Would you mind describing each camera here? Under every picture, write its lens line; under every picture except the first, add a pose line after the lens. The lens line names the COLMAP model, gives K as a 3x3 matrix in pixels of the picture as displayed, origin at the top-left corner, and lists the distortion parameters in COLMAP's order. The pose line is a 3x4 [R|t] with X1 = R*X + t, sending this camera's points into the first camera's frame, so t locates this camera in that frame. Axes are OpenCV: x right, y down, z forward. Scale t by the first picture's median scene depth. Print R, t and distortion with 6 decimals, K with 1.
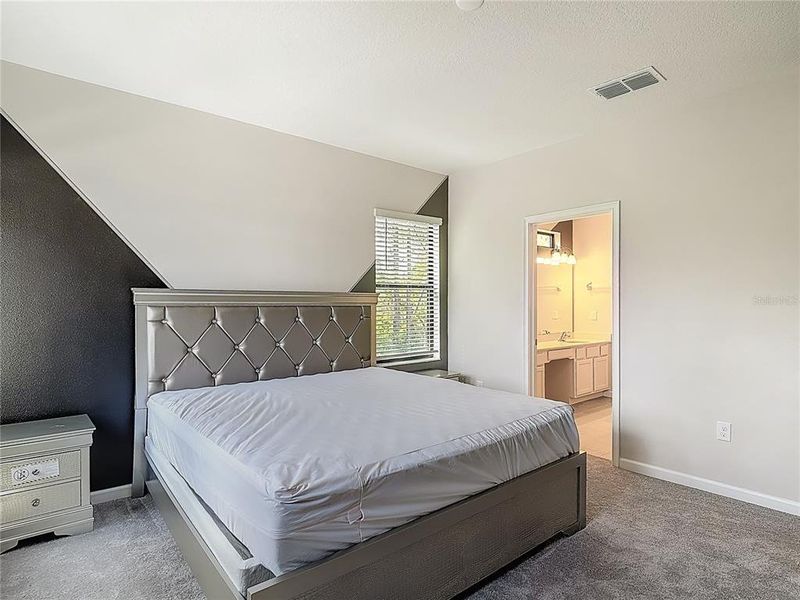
lens RADIAL K [[434.7, 0, 395.8], [0, 434.7, 303.6], [0, 0, 1]] dist [-0.002606, -0.003651]
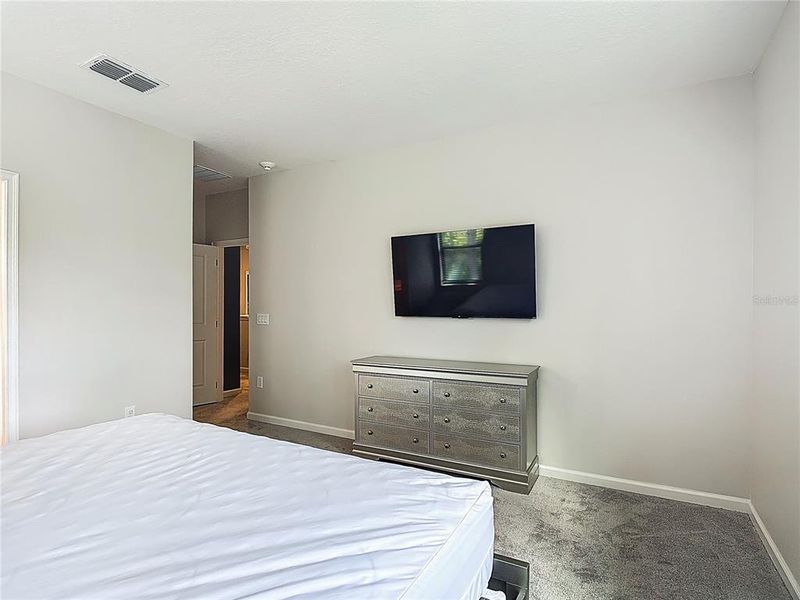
lens RADIAL K [[434.7, 0, 396.0], [0, 434.7, 301.0], [0, 0, 1]] dist [-0.002606, -0.003651]
pose [[-0.372085, 0.016926, 0.928044, -0.700641], [-0.002024, 0.999817, -0.019046, 0.014943], [-0.928196, -0.008965, -0.371983, 0.980856]]
